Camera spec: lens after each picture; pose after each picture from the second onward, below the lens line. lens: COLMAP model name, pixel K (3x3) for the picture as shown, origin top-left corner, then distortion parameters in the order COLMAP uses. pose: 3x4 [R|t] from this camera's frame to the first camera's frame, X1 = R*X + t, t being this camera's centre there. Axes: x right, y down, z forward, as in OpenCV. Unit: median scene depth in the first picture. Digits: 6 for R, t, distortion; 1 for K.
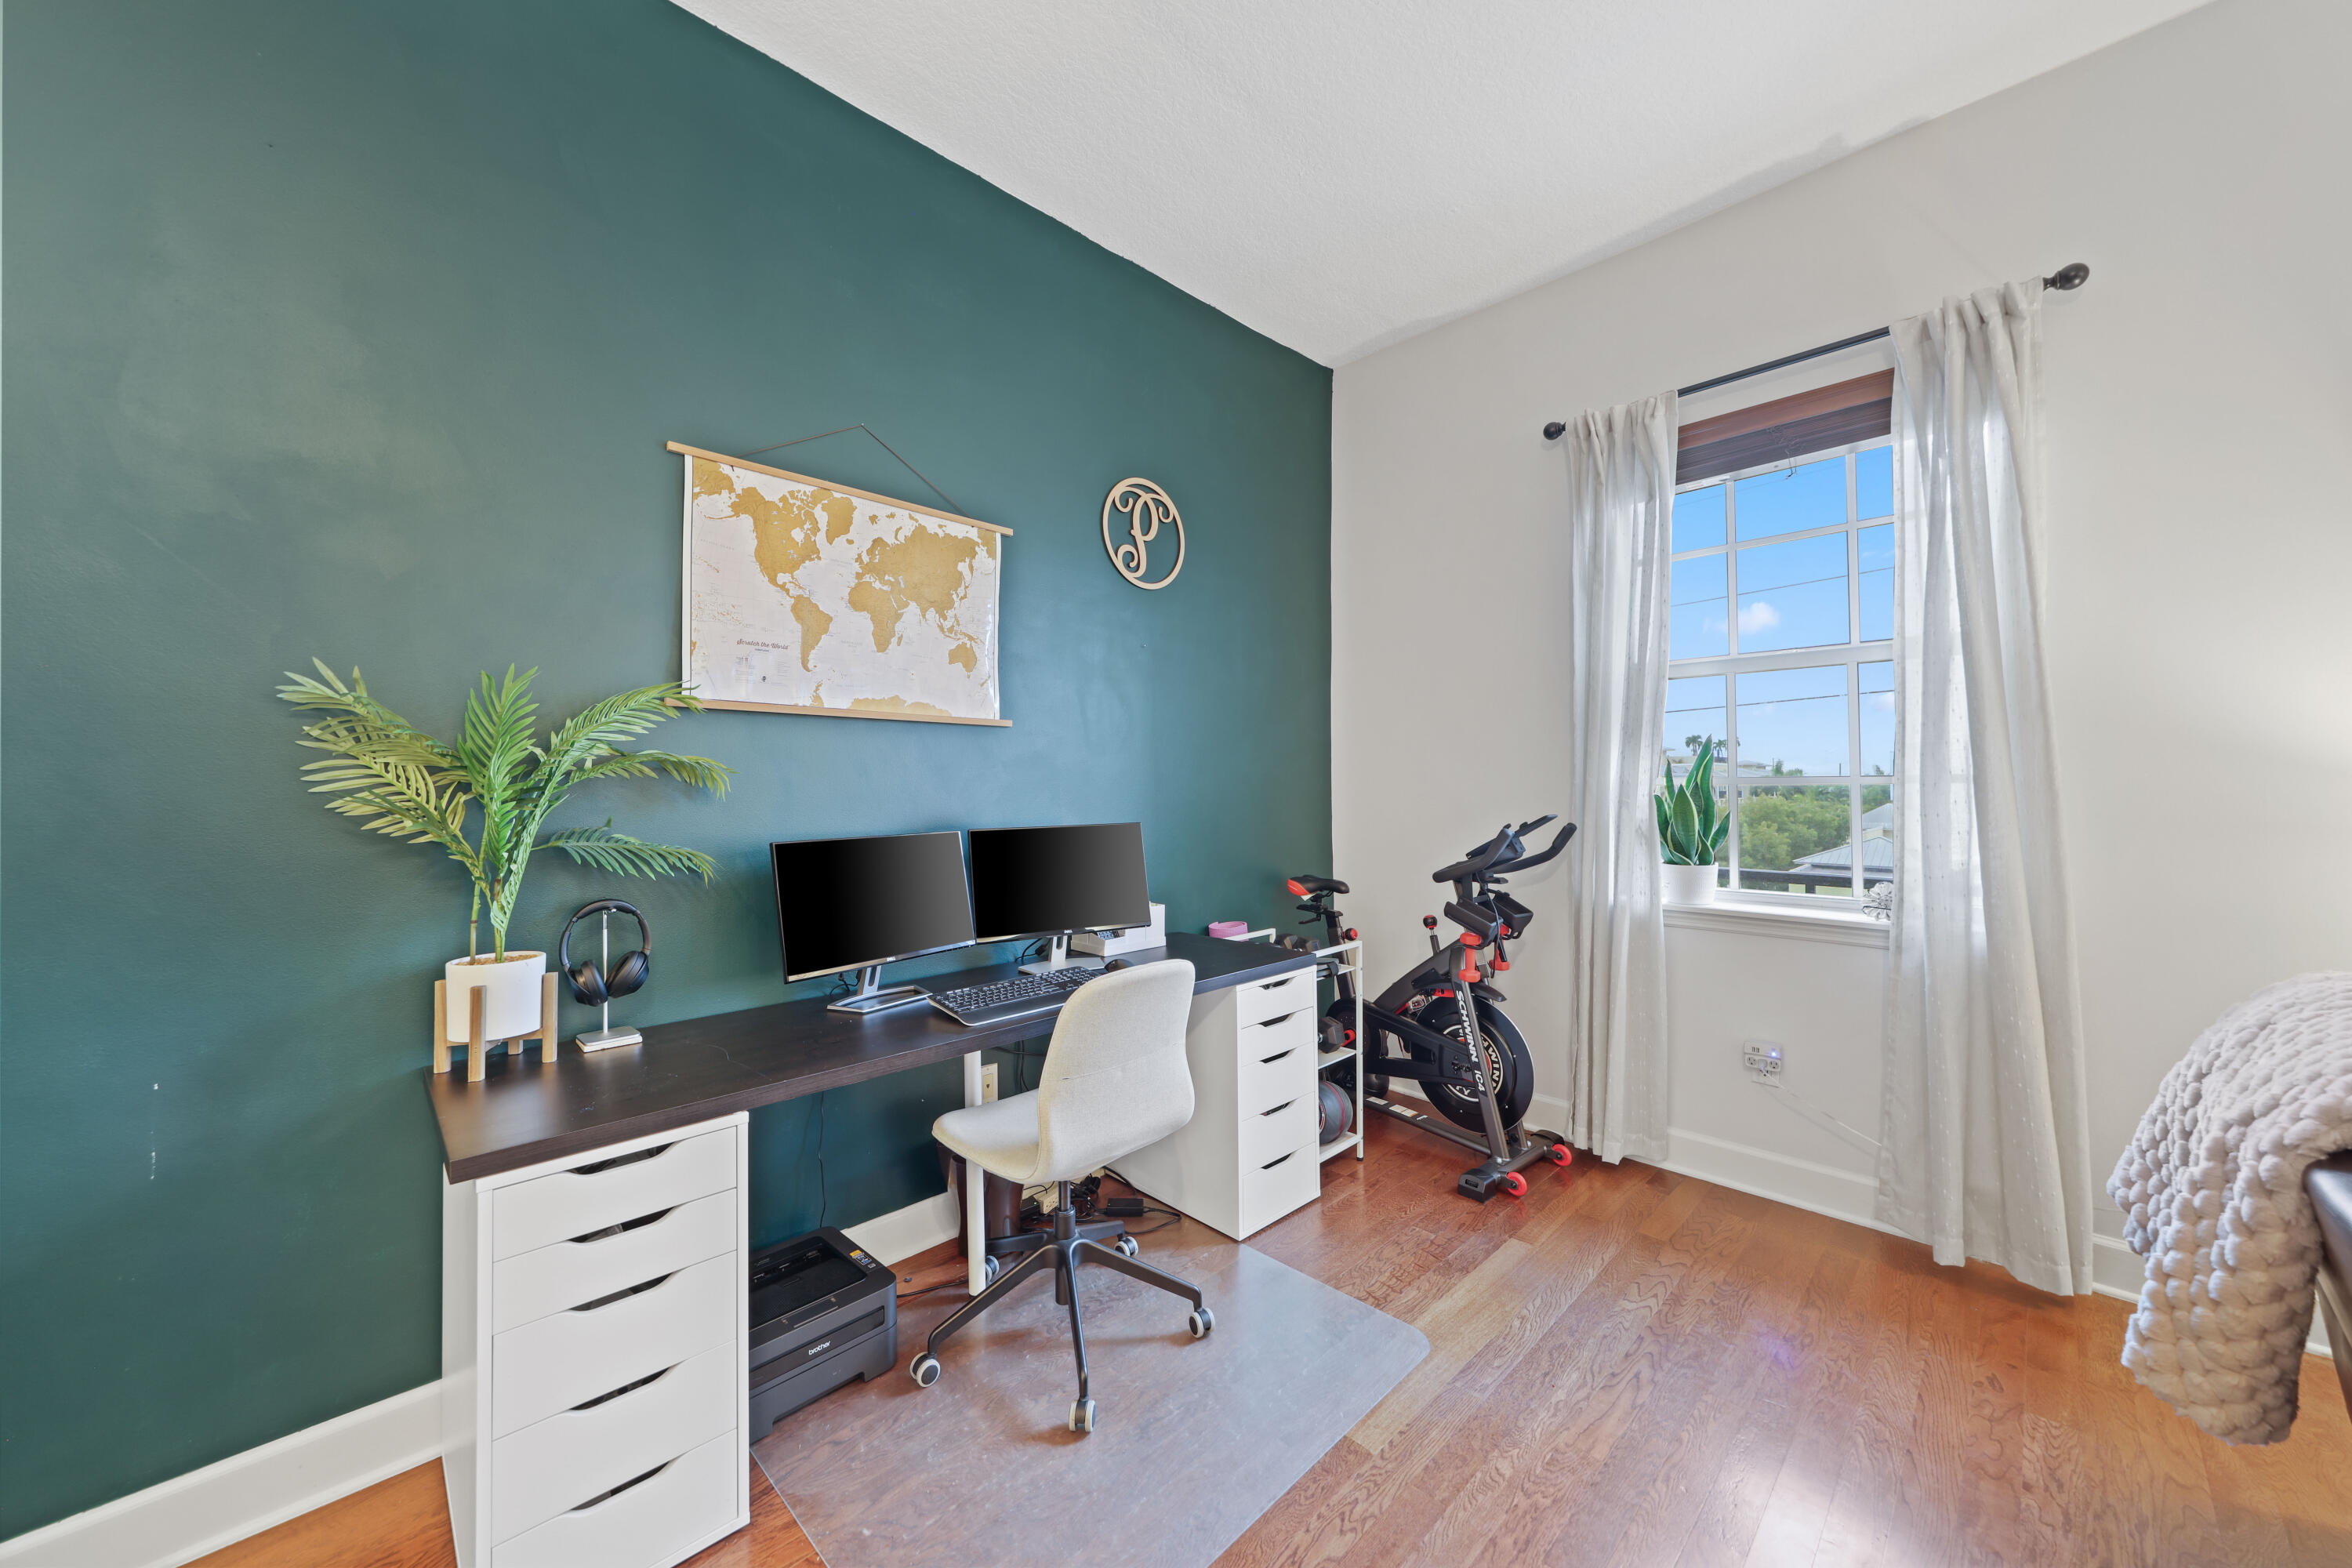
lens RADIAL K [[860.4, 0, 1180.4], [0, 860.4, 769.5], [0, 0, 1]] dist [0.001870, -0.000194]
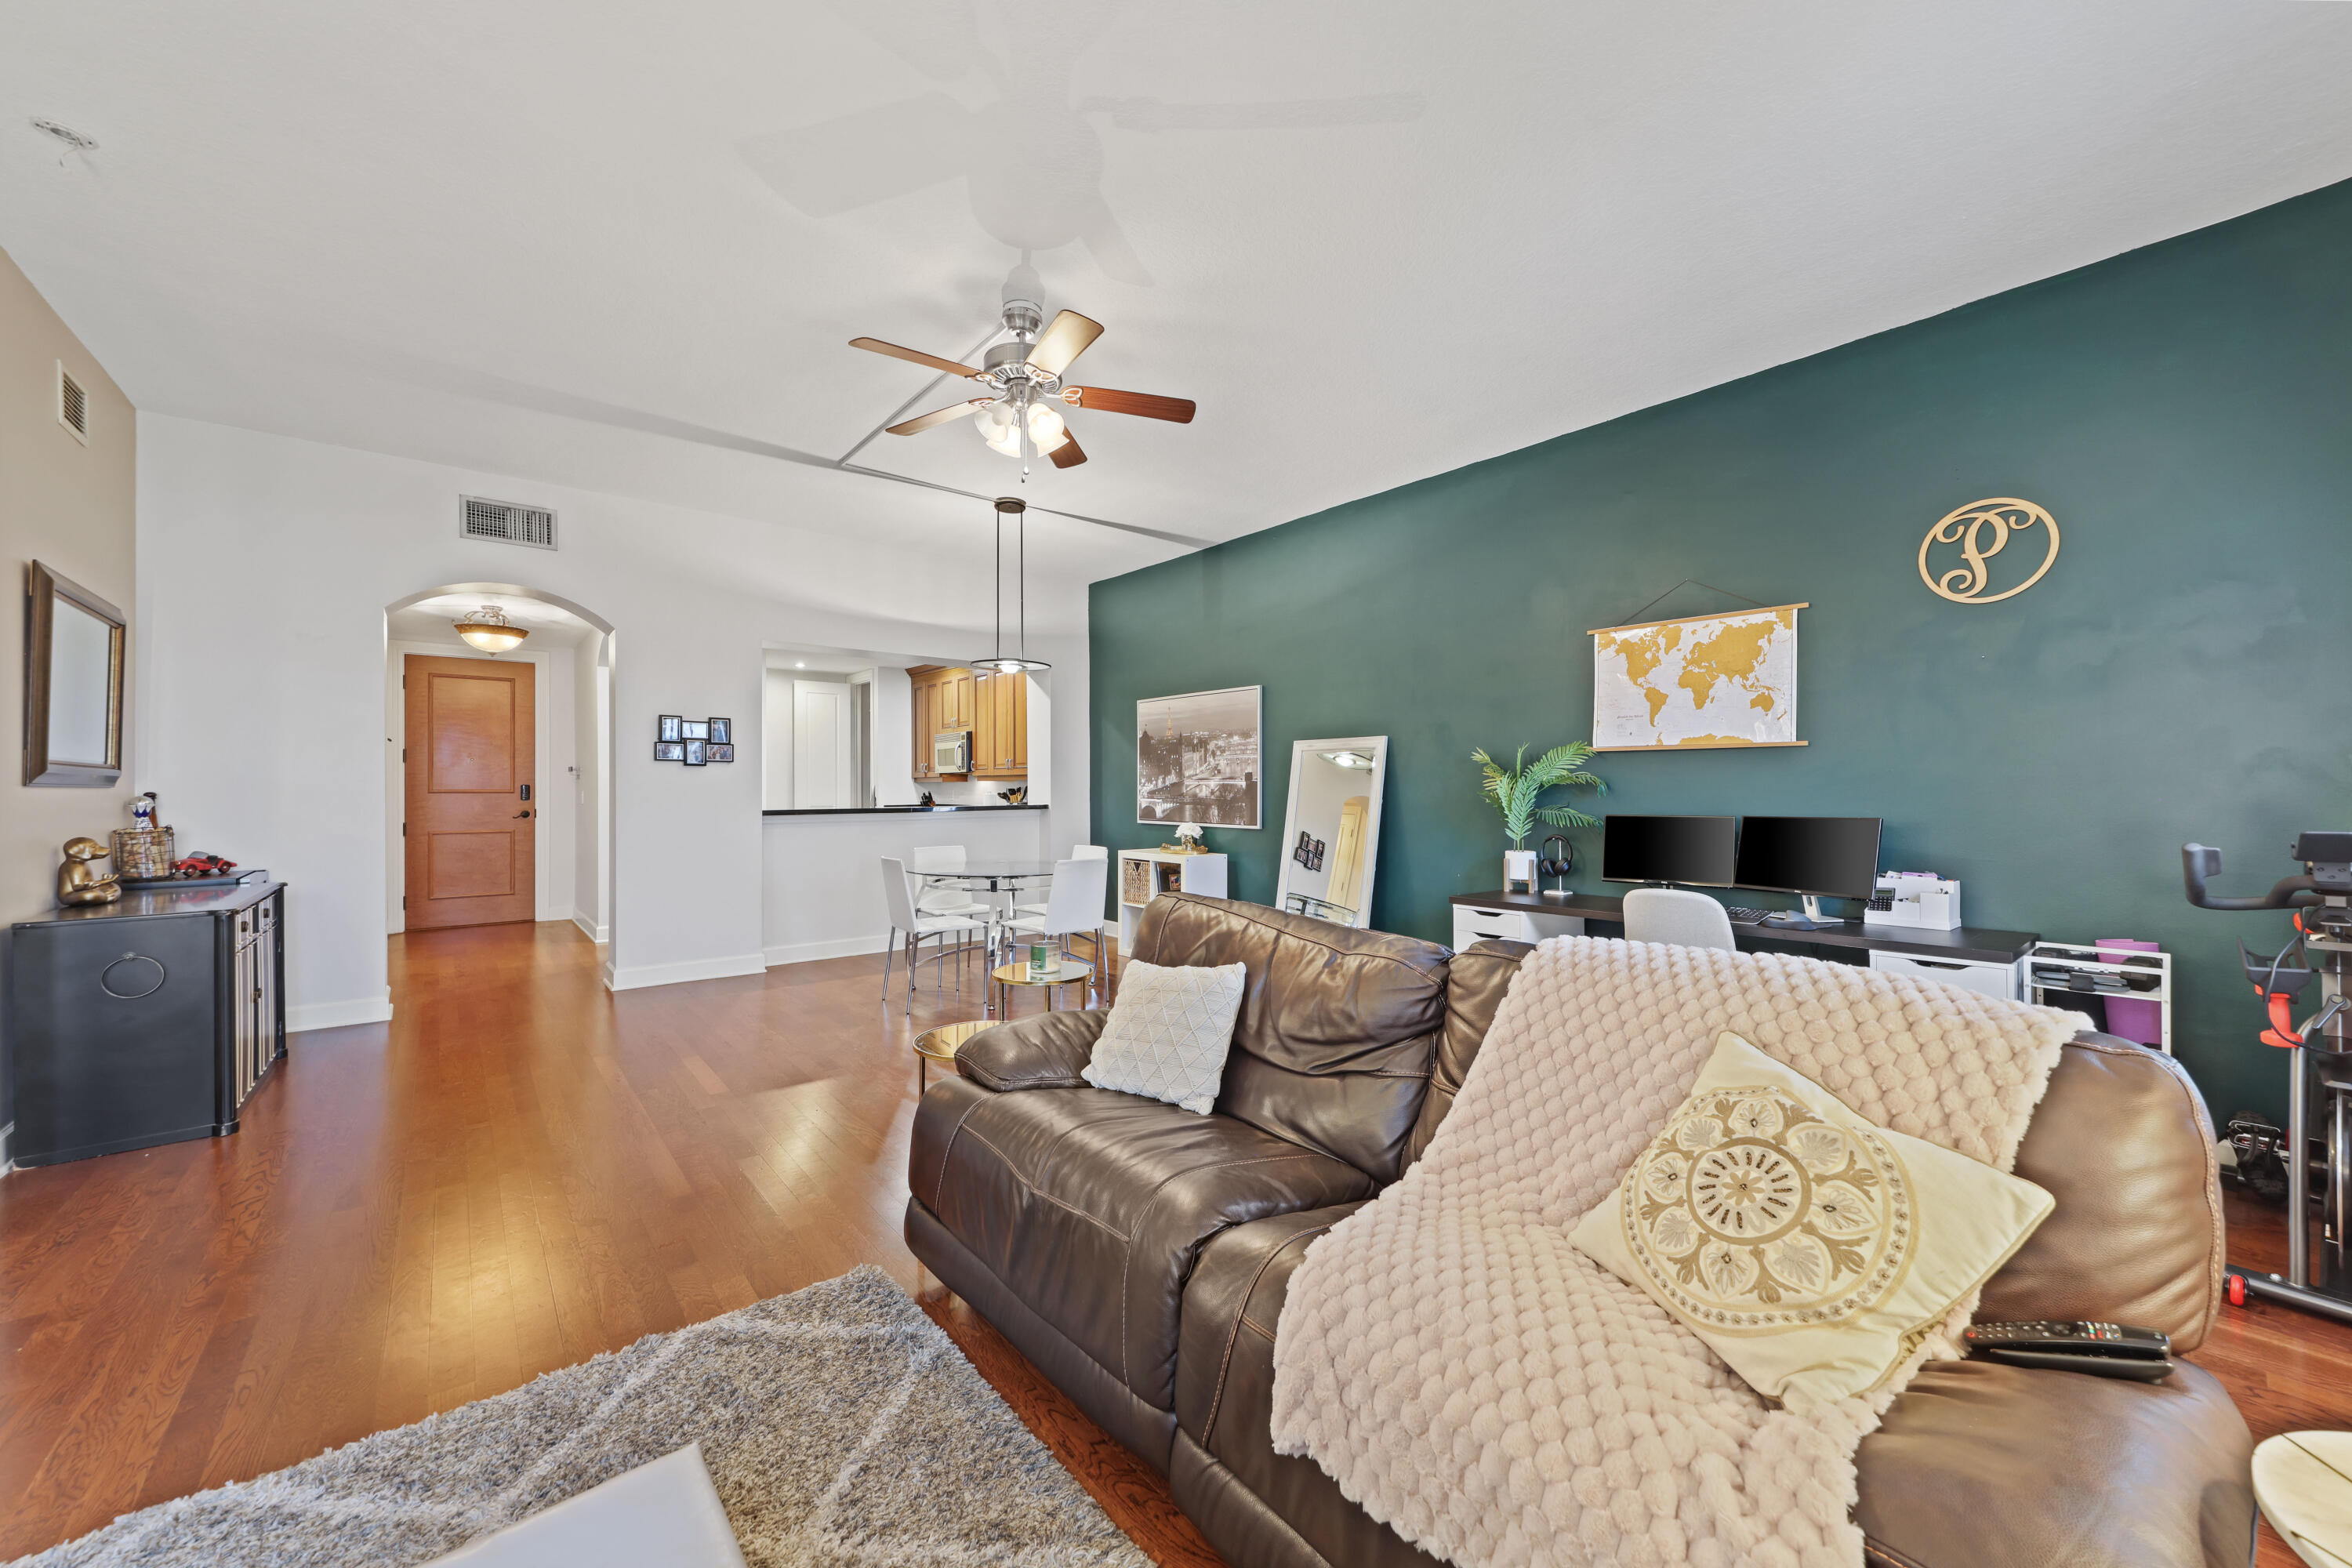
lens RADIAL K [[860.4, 0, 1196.6], [0, 860.4, 792.7], [0, 0, 1]] dist [0.001870, -0.000194]
pose [[-0.060508, 0.008946, -0.998128, 1.399553], [0.024865, 0.999663, 0.007452, -0.008144], [0.997858, -0.024368, -0.060710, 0.103219]]
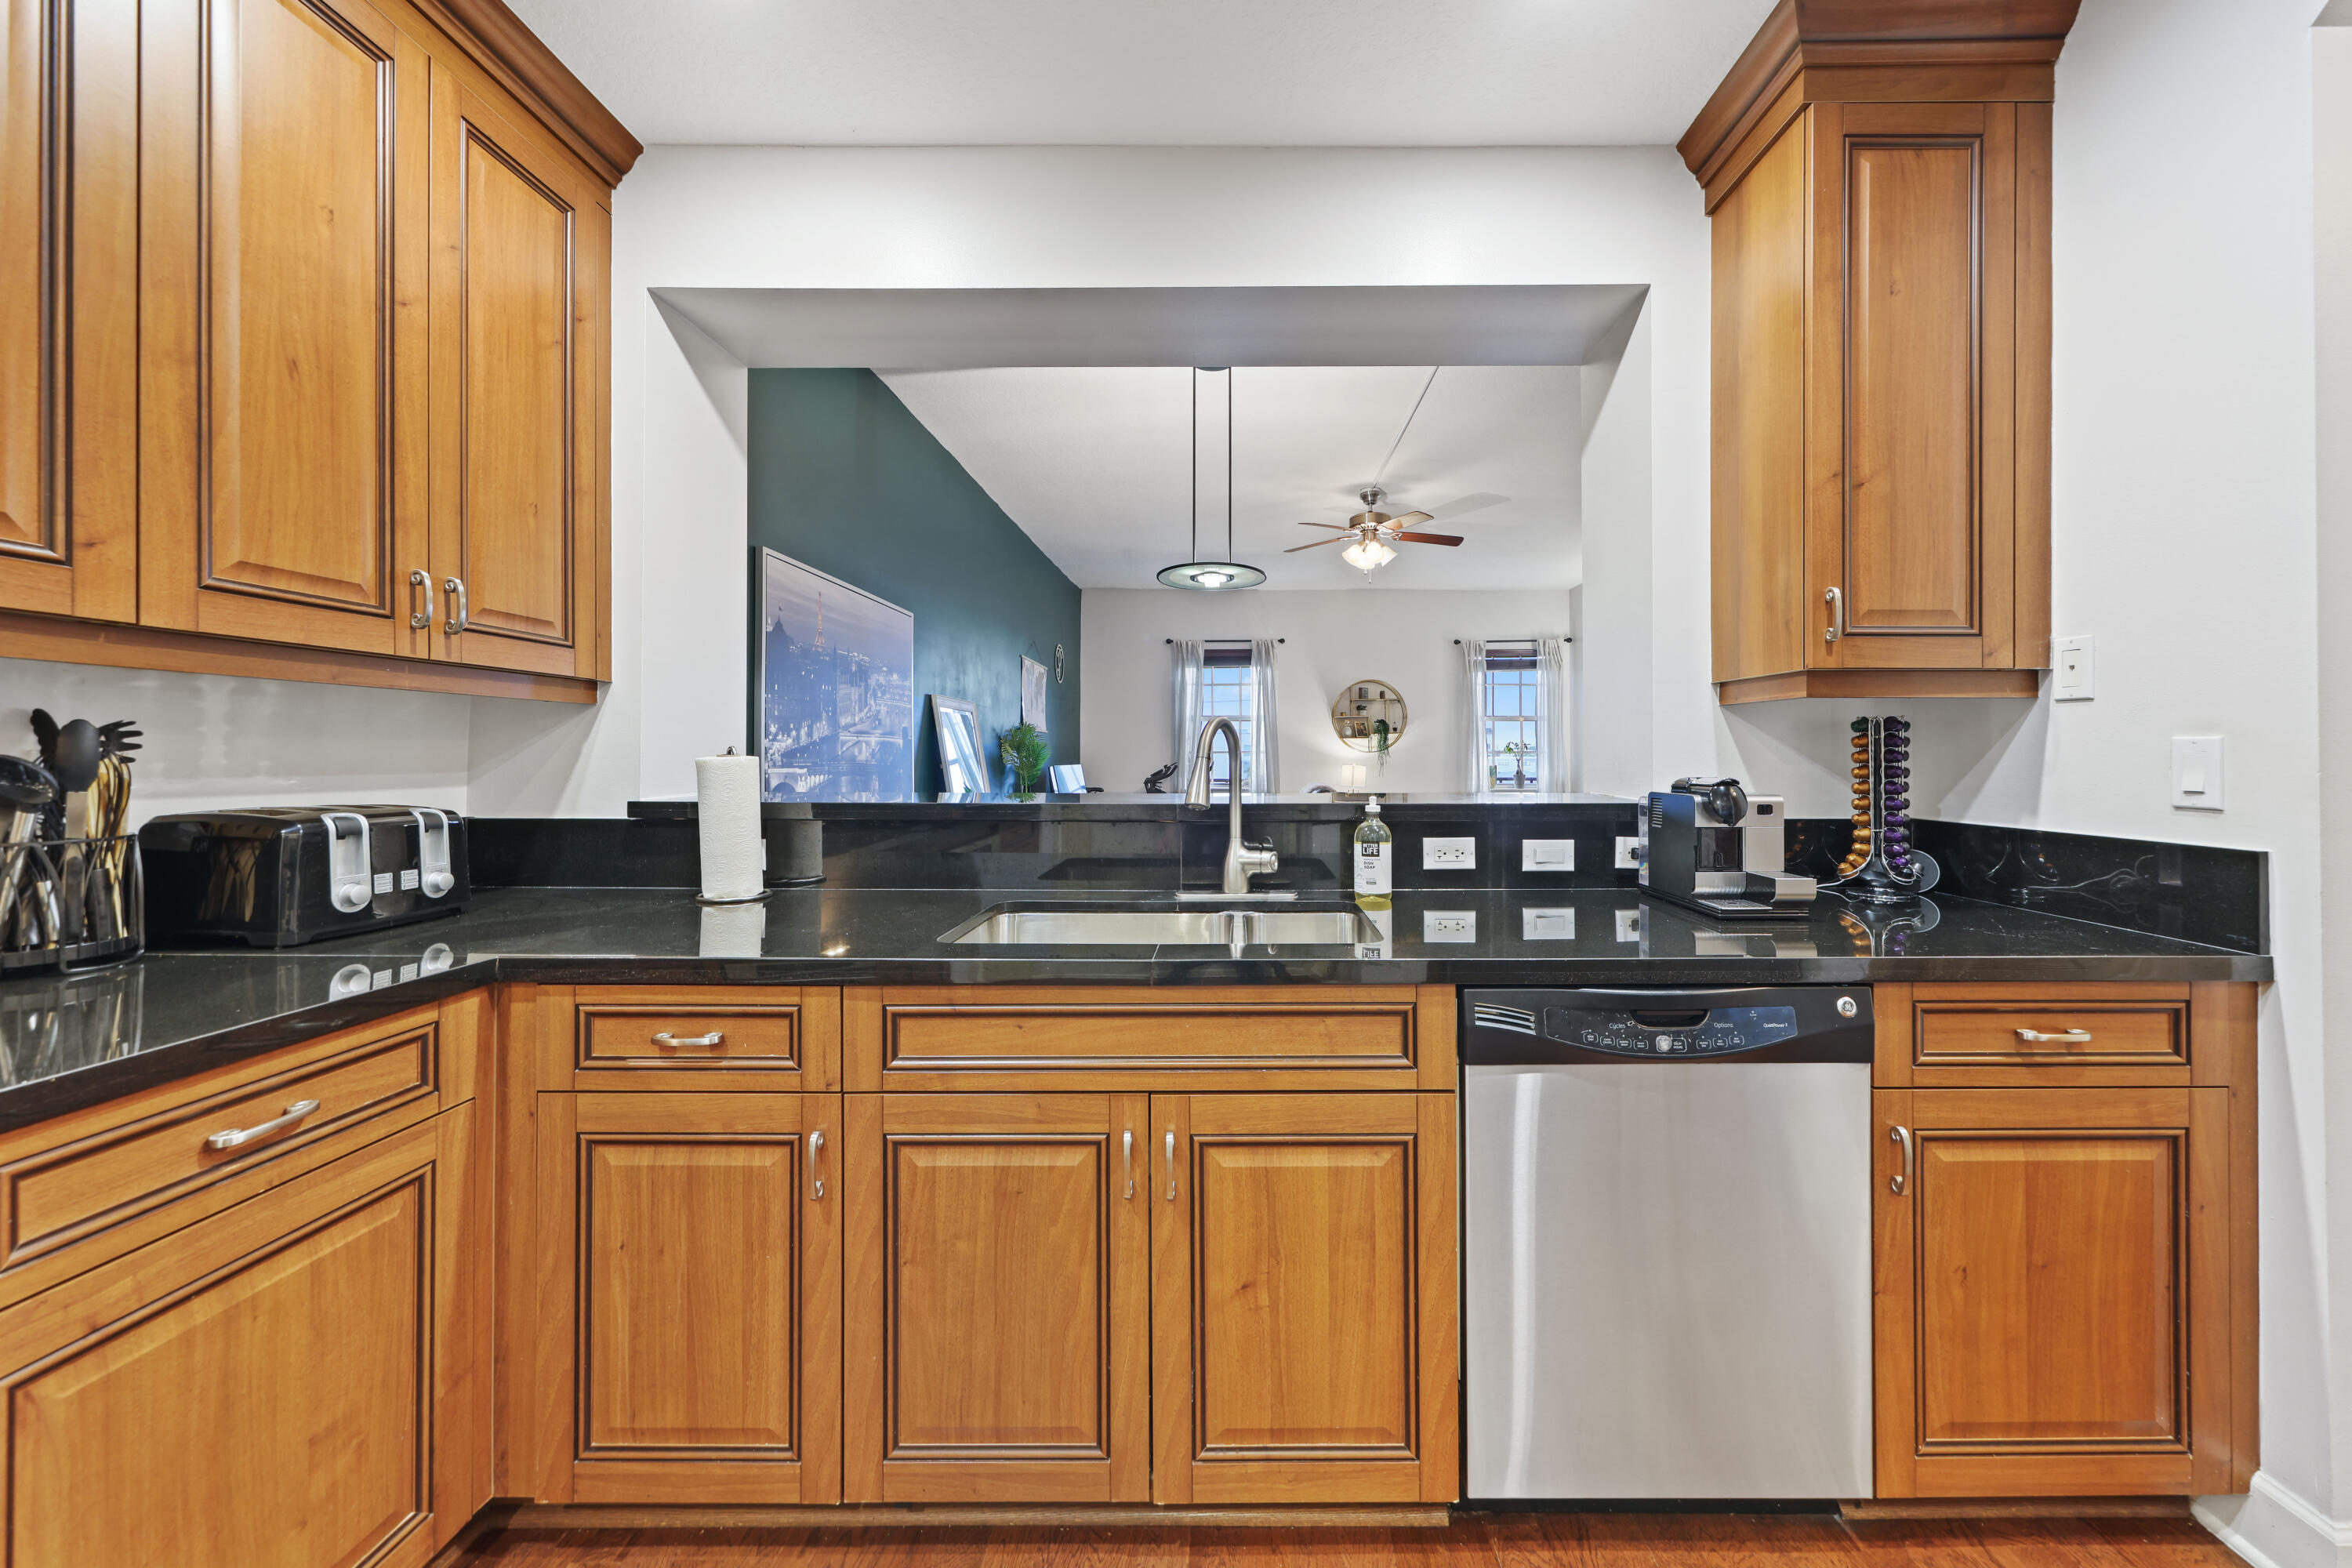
lens RADIAL K [[825.1, 0, 1234.5], [0, 825.1, 753.0], [0, 0, 1]] dist [0.000803, 0.000004]
pose [[0.704976, 0.004553, 0.709217, -1.989164], [-0.015464, 0.999840, 0.008953, -0.016551], [-0.709063, -0.017279, 0.704933, -1.694904]]
